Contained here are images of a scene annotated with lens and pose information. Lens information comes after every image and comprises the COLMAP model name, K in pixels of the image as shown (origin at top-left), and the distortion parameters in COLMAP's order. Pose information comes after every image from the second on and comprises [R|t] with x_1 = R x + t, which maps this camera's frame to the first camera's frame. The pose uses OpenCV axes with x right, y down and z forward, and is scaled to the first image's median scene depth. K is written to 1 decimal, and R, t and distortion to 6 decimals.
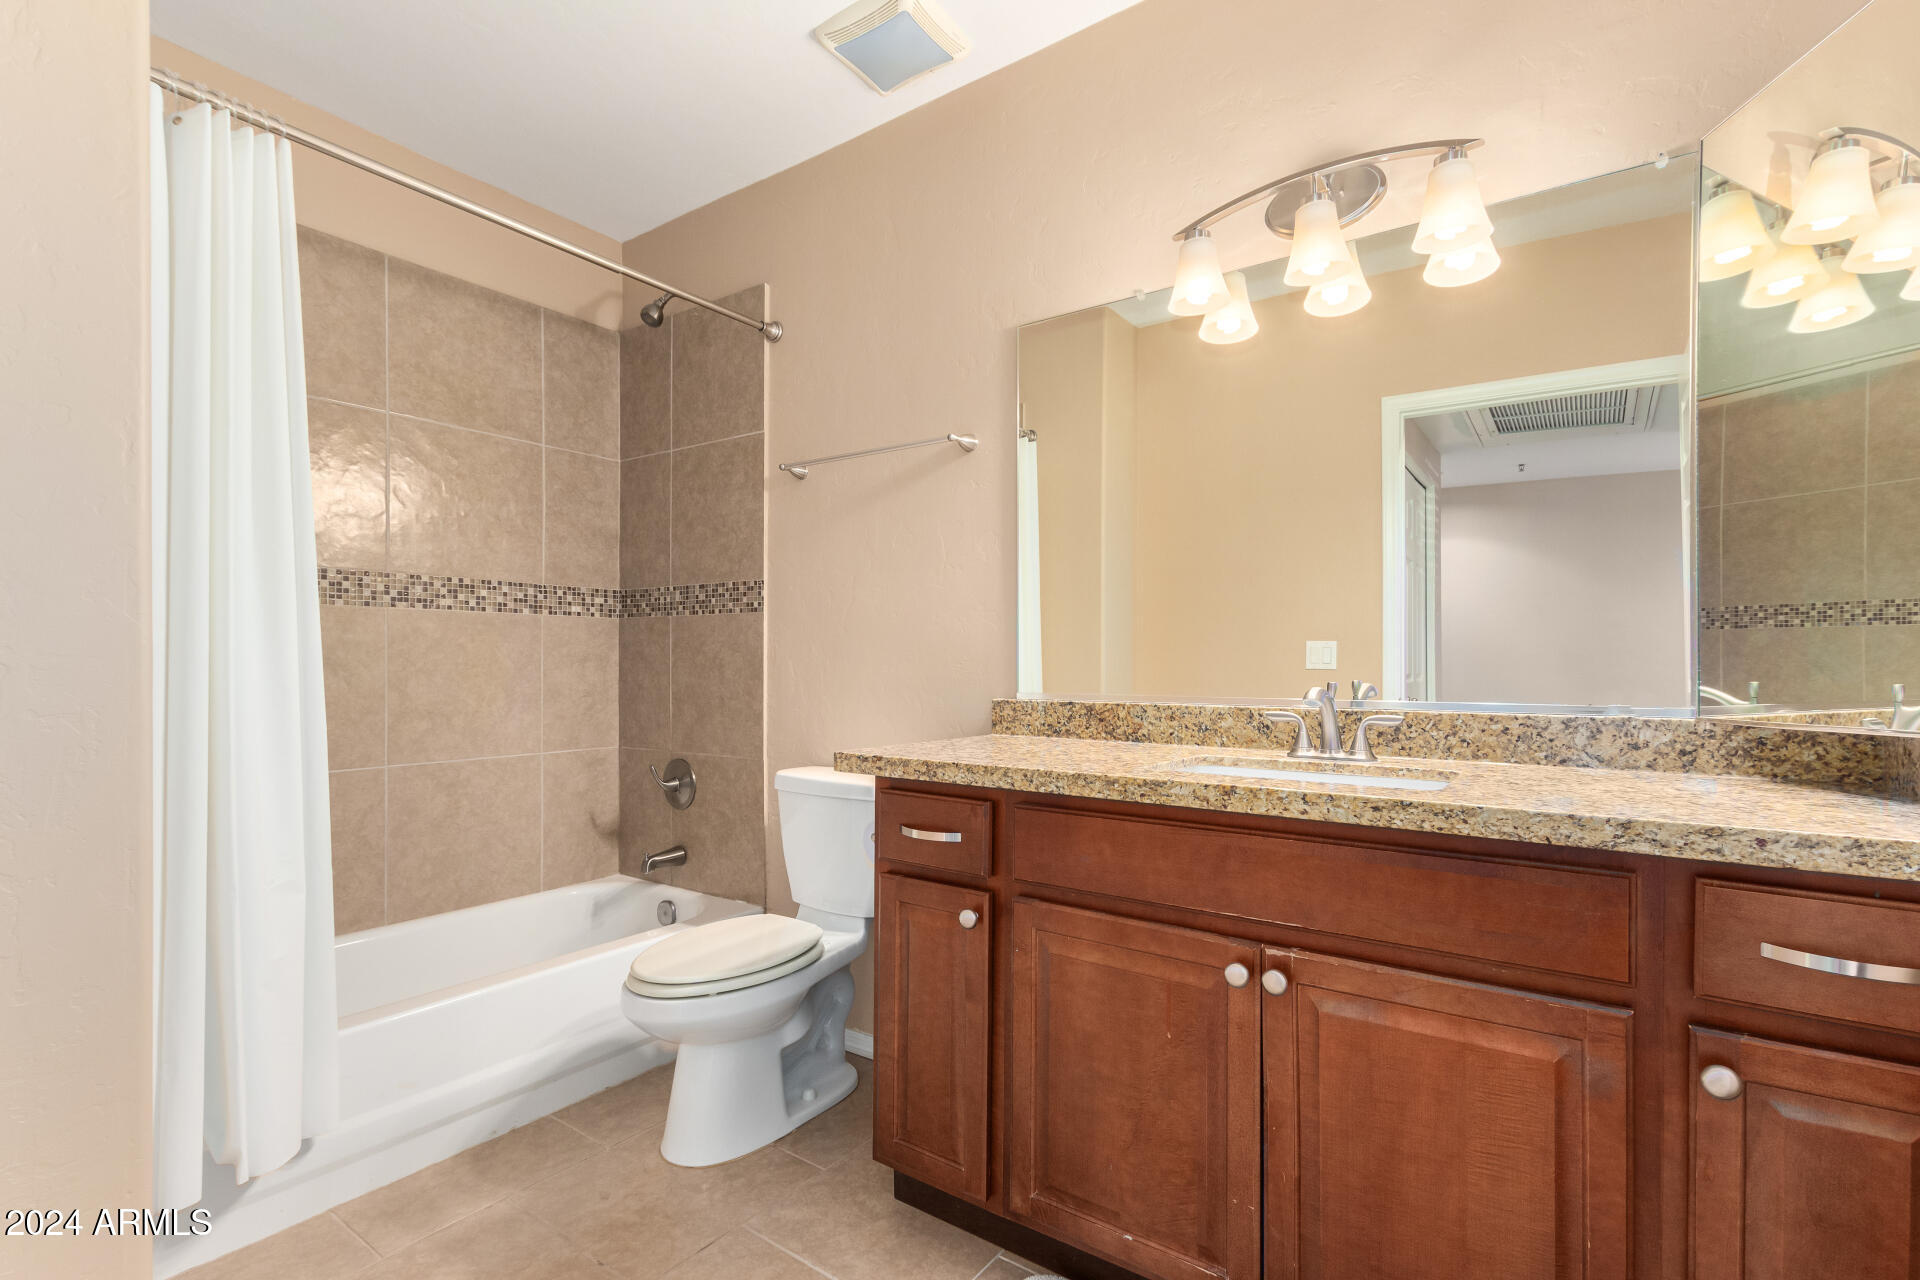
lens RADIAL K [[891.0, 0, 955.1], [0, 891.0, 652.8], [0, 0, 1]] dist [0.001126, -0.003177]
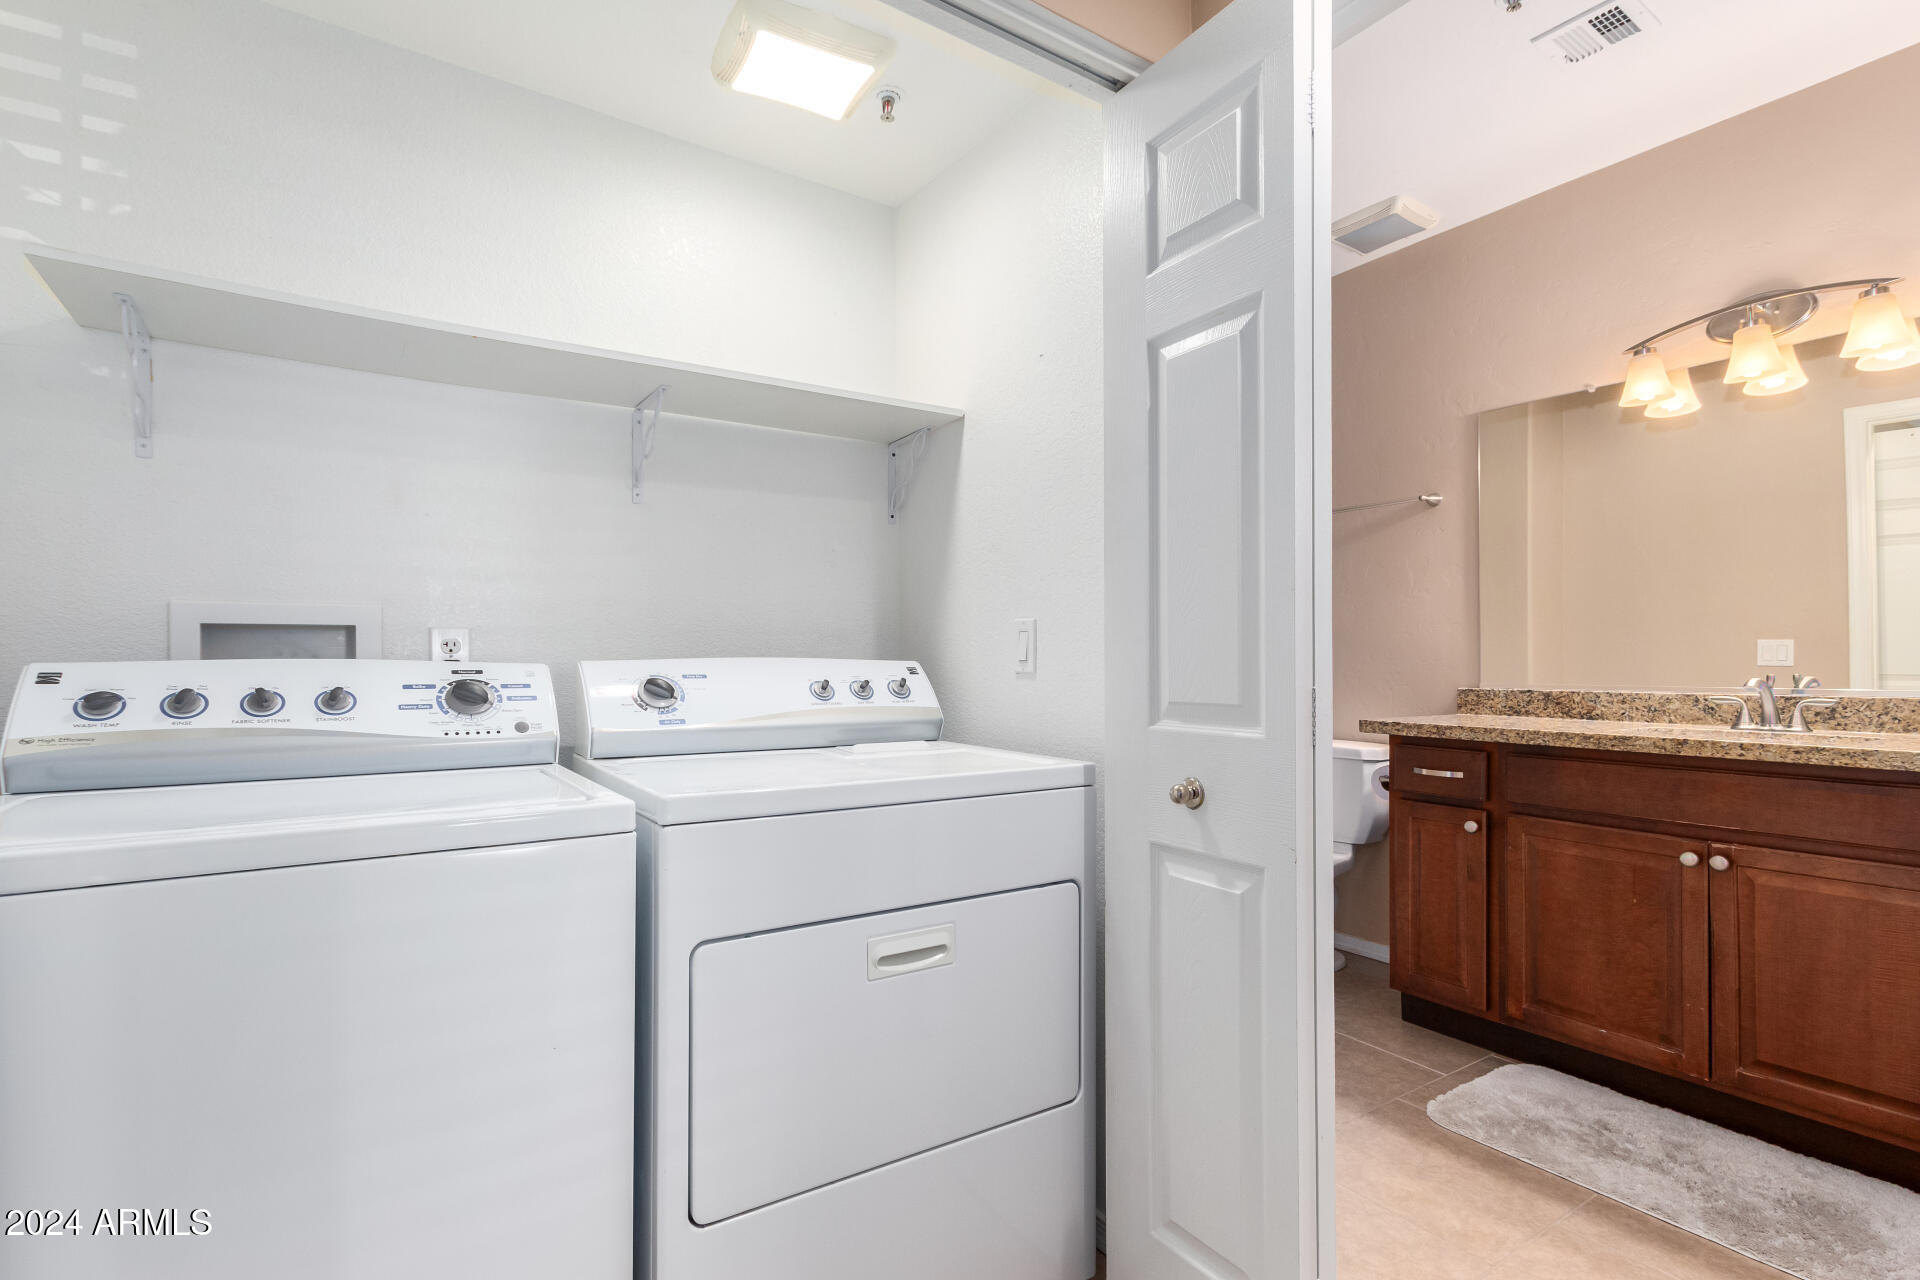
lens RADIAL K [[891.0, 0, 927.3], [0, 891.0, 651.7], [0, 0, 1]] dist [0.001126, -0.003177]
pose [[0.926609, -0.008085, -0.375940, -0.283915], [0.008534, 0.999963, -0.000471, -0.014066], [0.375930, -0.002772, 0.926644, -0.810808]]
